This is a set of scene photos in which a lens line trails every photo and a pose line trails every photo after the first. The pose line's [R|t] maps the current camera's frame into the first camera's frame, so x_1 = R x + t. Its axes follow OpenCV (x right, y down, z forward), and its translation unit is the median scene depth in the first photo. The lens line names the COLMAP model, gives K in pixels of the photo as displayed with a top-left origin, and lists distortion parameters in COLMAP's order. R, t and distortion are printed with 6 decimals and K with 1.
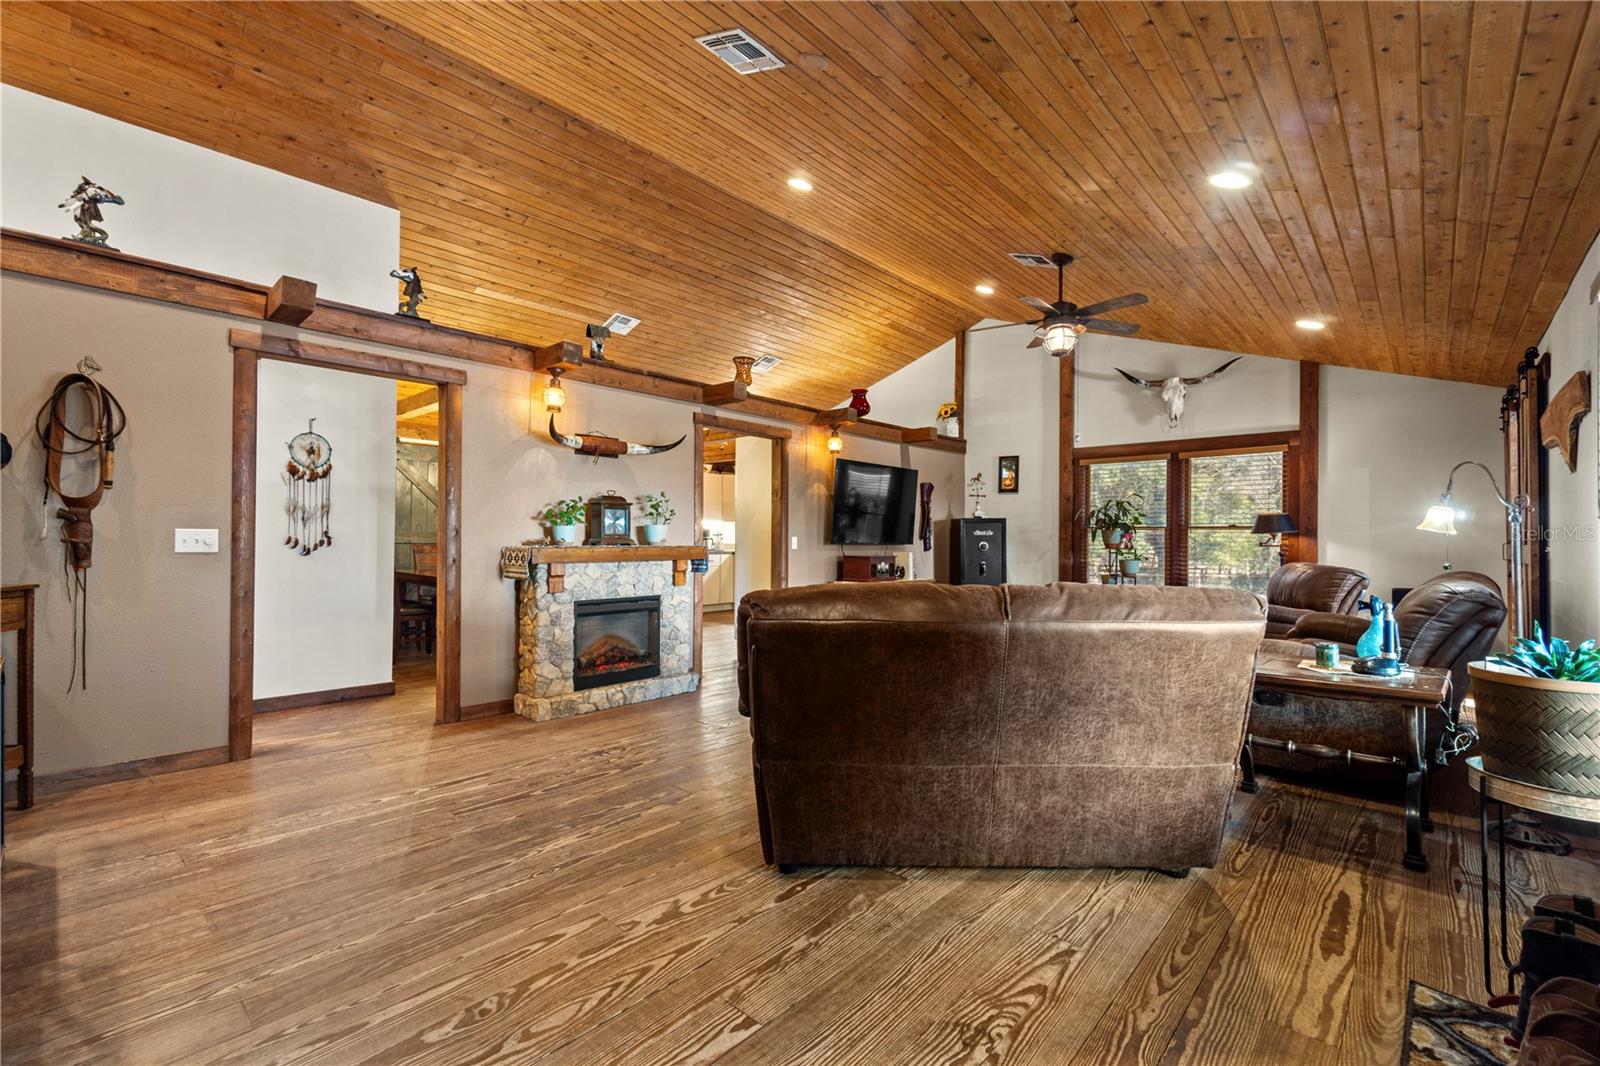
lens RADIAL K [[686.4, 0, 790.7], [0, 686.4, 534.0], [0, 0, 1]] dist [-0.000645, -0.000058]
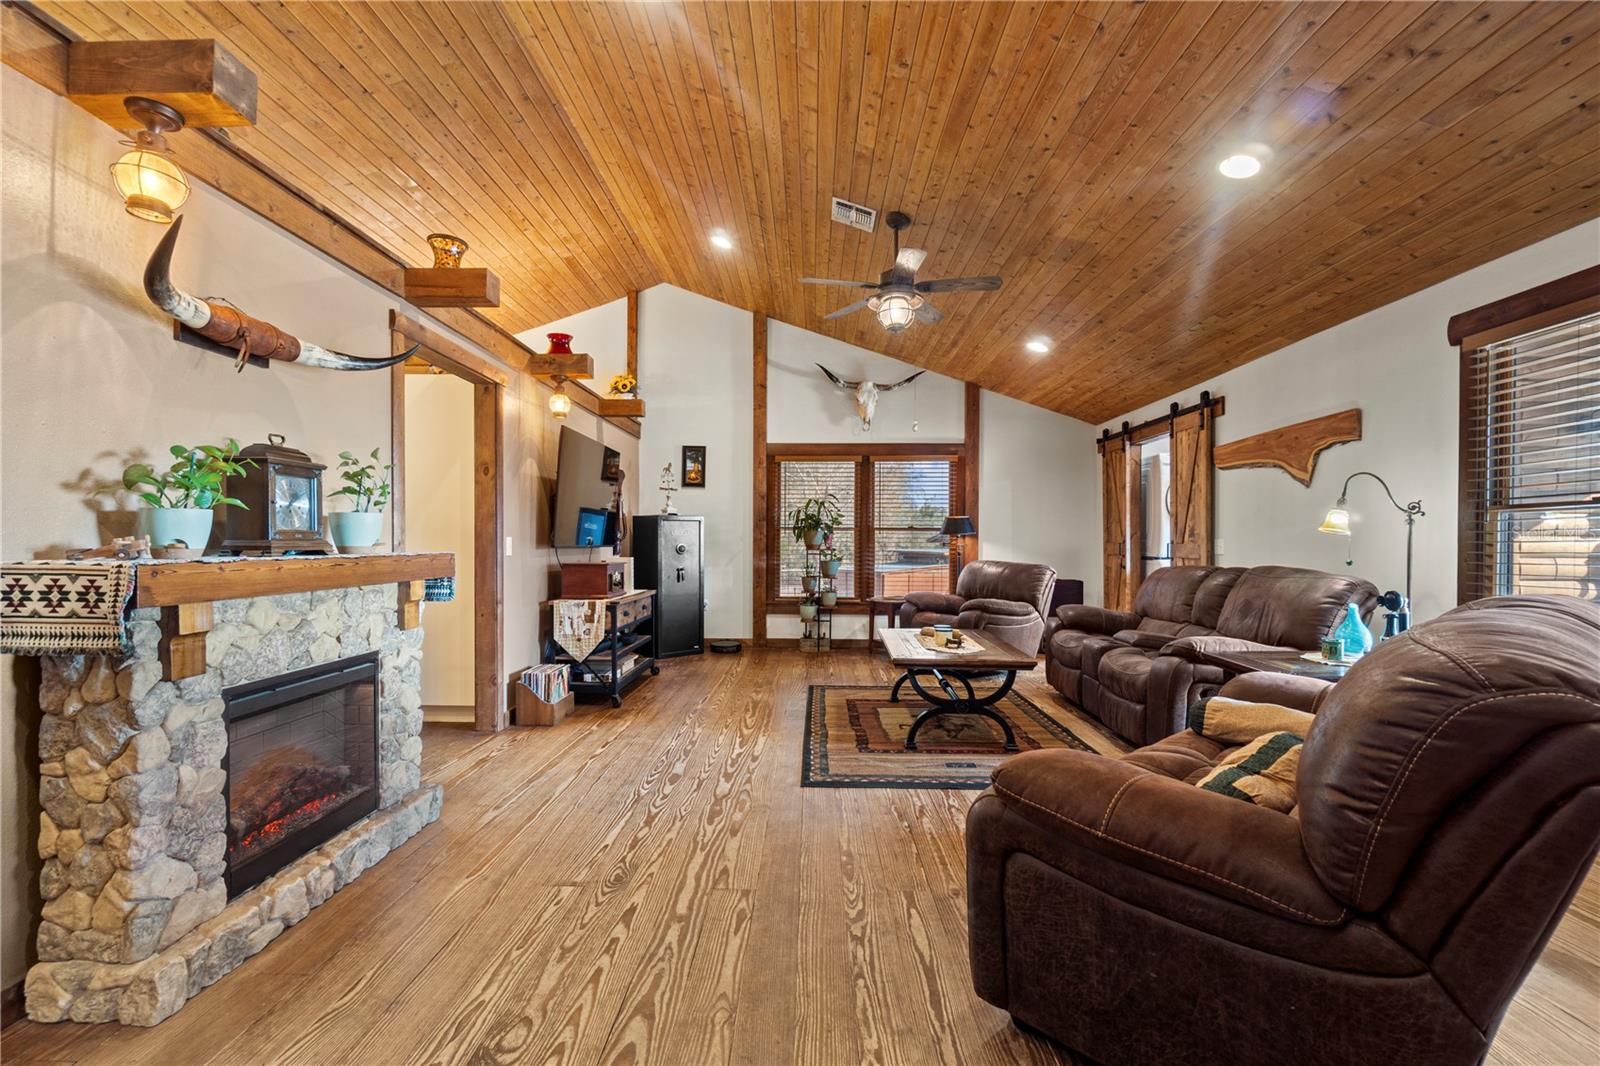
lens RADIAL K [[695.5, 0, 782.4], [0, 695.5, 549.1], [0, 0, 1]] dist [-0.001370, -0.000584]
pose [[0.756588, -0.009758, 0.653819, -0.298618], [-0.003201, 0.999821, 0.018627, 0.002905], [-0.653884, -0.016186, 0.756422, 0.413054]]
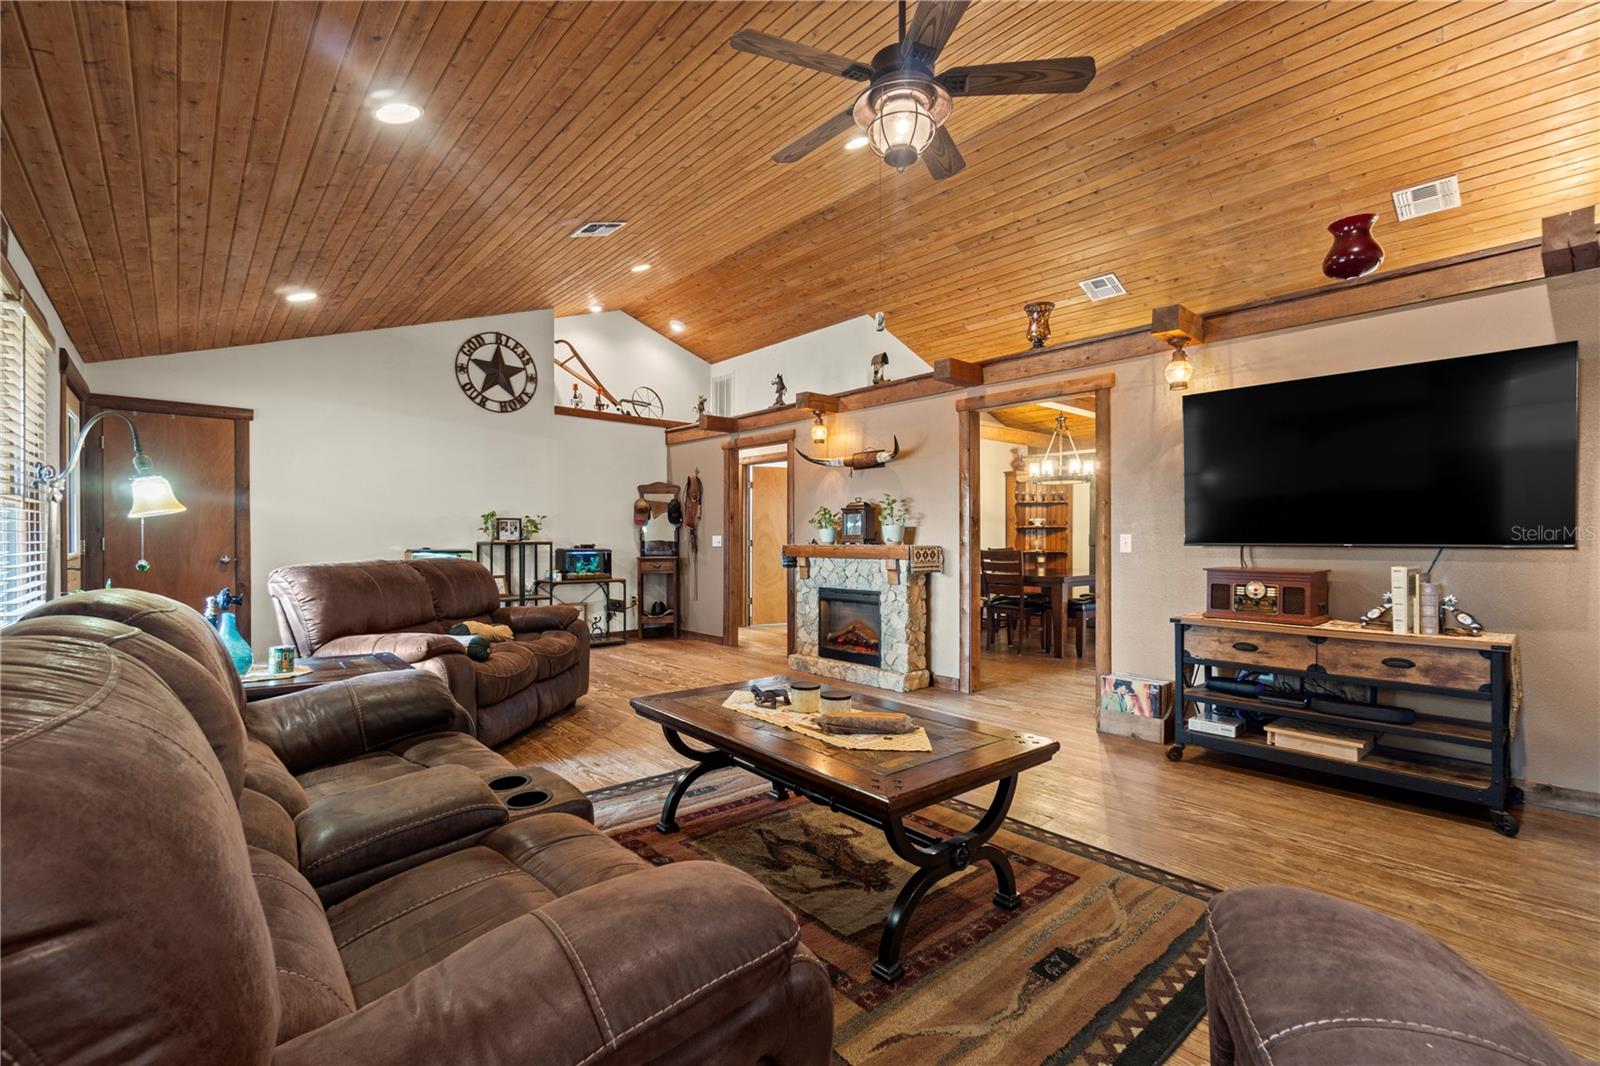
lens RADIAL K [[686.4, 0, 790.7], [0, 686.4, 534.0], [0, 0, 1]] dist [-0.000645, -0.000058]
pose [[-0.085675, -0.015886, -0.996196, 0.881938], [0.004902, 0.999854, -0.016366, 0.016636], [0.996311, -0.006285, -0.085585, 0.950423]]
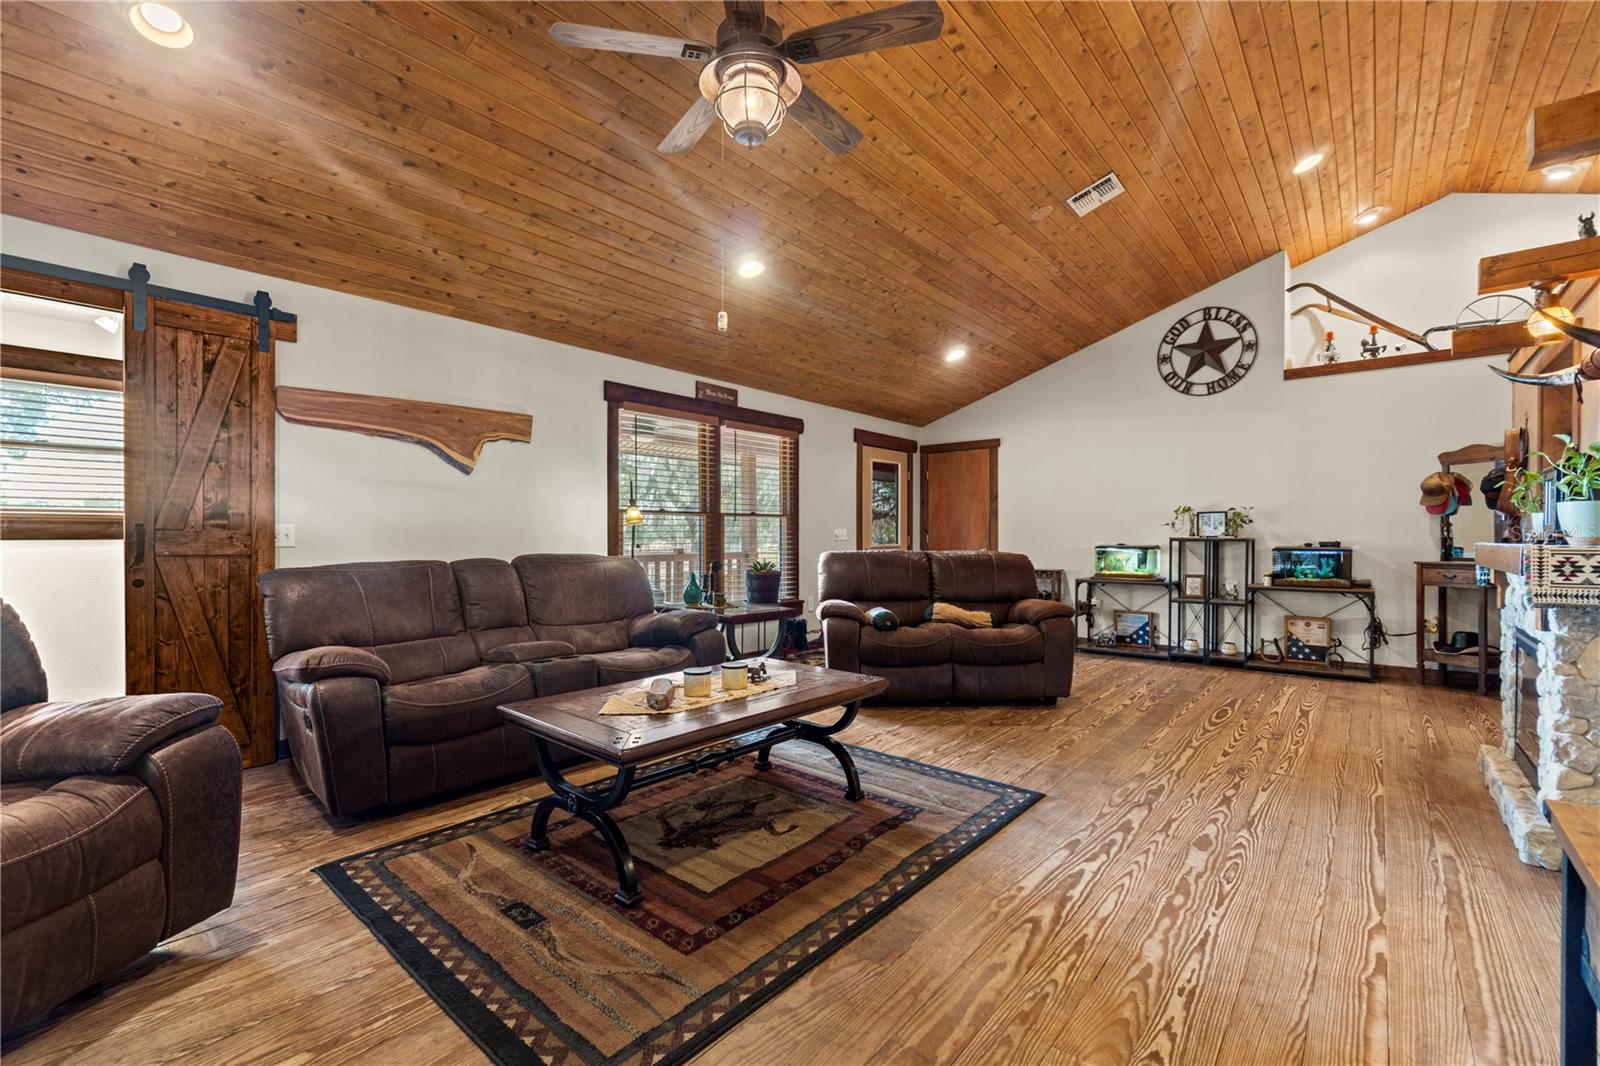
lens RADIAL K [[699.7, 0, 800.0], [0, 699.7, 533.0], [0, 0, 1]] dist [-0.000874, 0.000116]
pose [[-0.997825, -0.007793, -0.065459, 0.382174], [-0.006960, 0.999892, -0.012936, 0.019206], [0.065553, -0.012453, -0.997771, 1.469084]]
